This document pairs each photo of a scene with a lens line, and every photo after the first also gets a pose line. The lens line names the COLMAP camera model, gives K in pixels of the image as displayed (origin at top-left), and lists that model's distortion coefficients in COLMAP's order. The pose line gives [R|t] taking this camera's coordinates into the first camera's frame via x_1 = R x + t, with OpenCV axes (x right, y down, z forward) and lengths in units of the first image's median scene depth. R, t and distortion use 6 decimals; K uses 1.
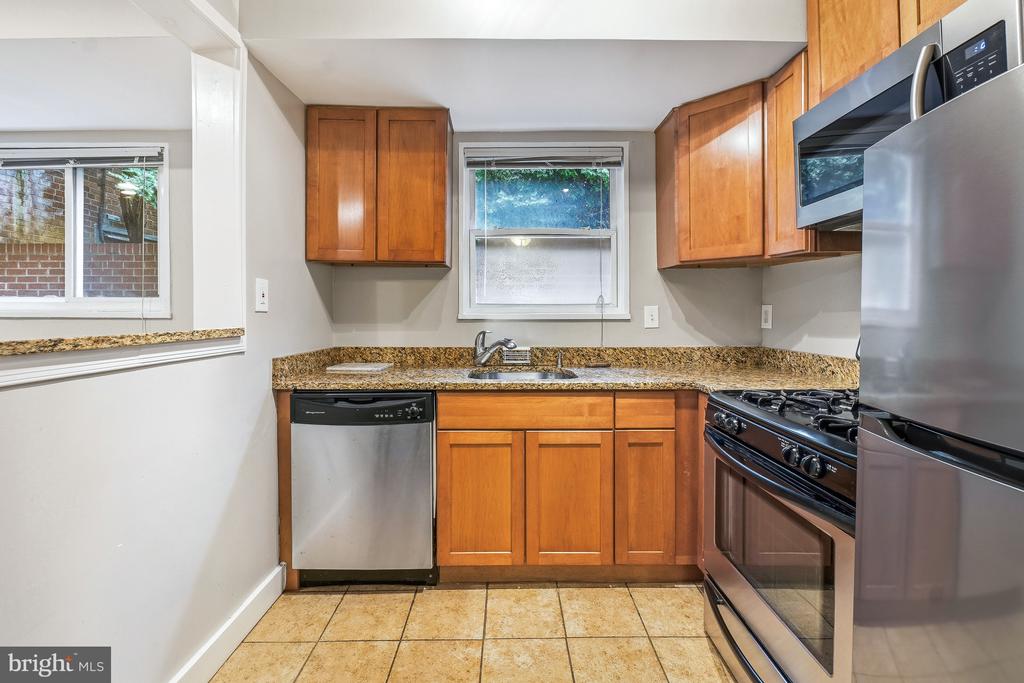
lens RADIAL K [[449.2, 0, 501.8], [0, 449.2, 313.2], [0, 0, 1]] dist [-0.008778, -0.000460]
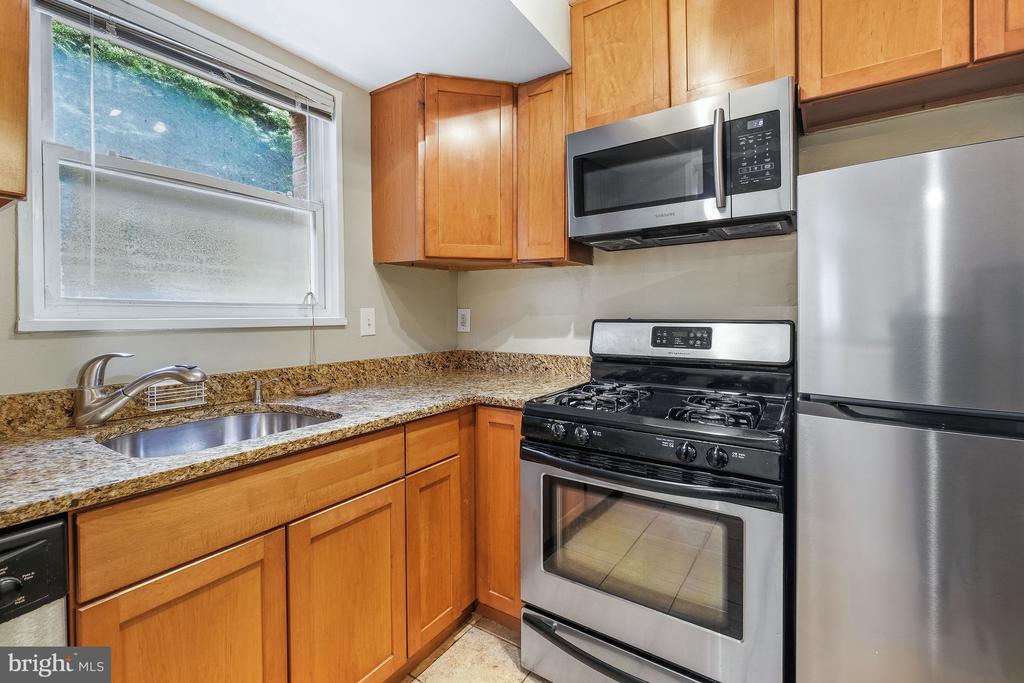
lens RADIAL K [[449.2, 0, 518.8], [0, 449.2, 318.1], [0, 0, 1]] dist [-0.008778, -0.000460]
pose [[0.545101, -0.005049, 0.838355, -0.232849], [0.003911, 0.999986, 0.003479, -0.000153], [-0.838361, 0.001382, 0.545113, 0.401216]]
